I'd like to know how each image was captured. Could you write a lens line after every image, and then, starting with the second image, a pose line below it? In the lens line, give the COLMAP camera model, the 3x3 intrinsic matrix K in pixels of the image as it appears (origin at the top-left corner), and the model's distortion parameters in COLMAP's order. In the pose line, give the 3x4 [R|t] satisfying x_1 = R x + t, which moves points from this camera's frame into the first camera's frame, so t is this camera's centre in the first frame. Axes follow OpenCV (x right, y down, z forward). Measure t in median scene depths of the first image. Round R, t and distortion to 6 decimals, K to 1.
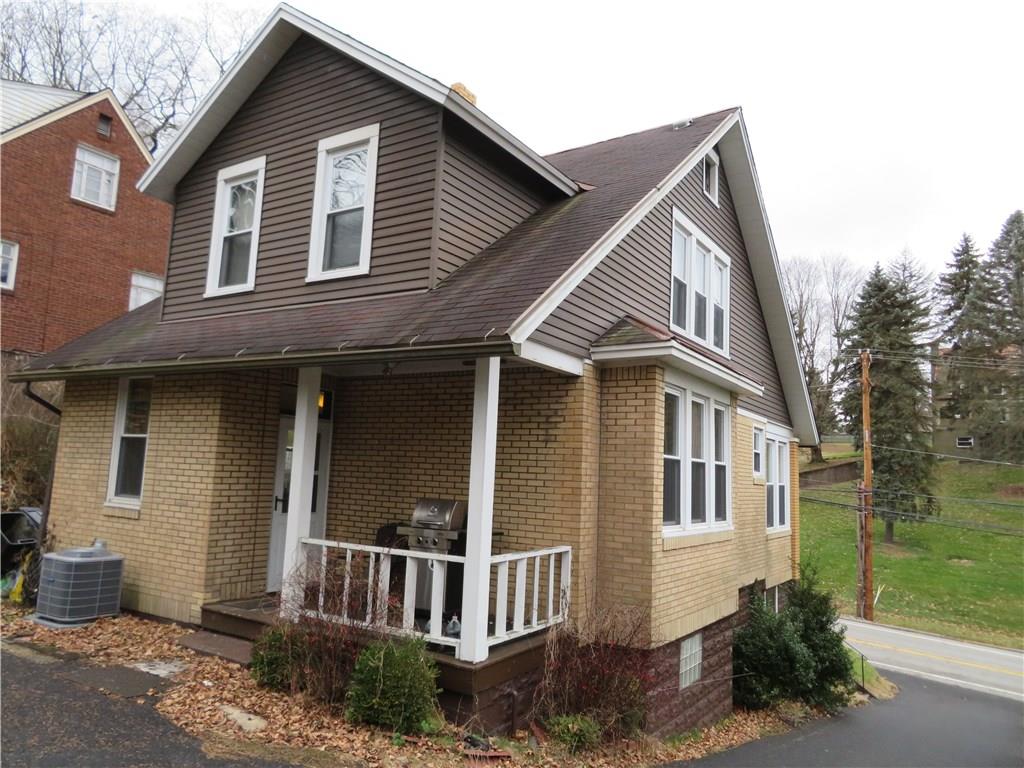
lens RADIAL K [[735.5, 0, 512.5], [0, 735.5, 388.7], [0, 0, 1]] dist [-0.005464, 0.002832]
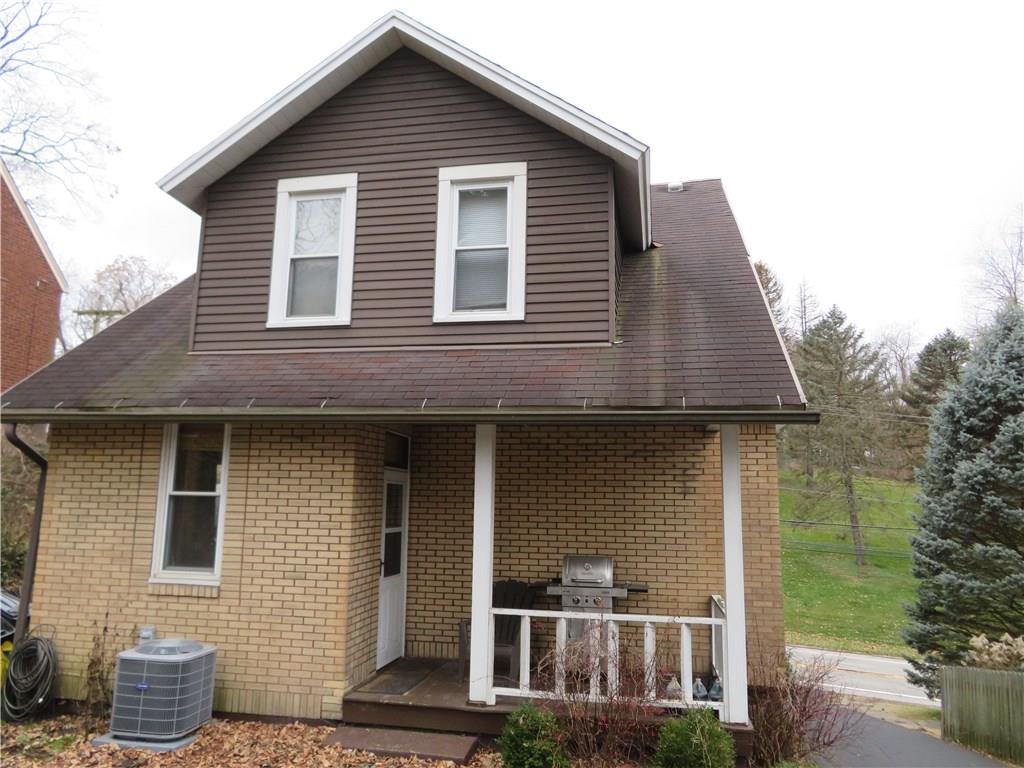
lens RADIAL K [[735.5, 0, 512.5], [0, 735.5, 388.7], [0, 0, 1]] dist [-0.005464, 0.002832]
pose [[0.930201, 0.028454, 0.365945, -0.545667], [-0.019567, 0.999417, -0.027972, -0.040541], [-0.366528, 0.018859, 0.930216, 0.124283]]
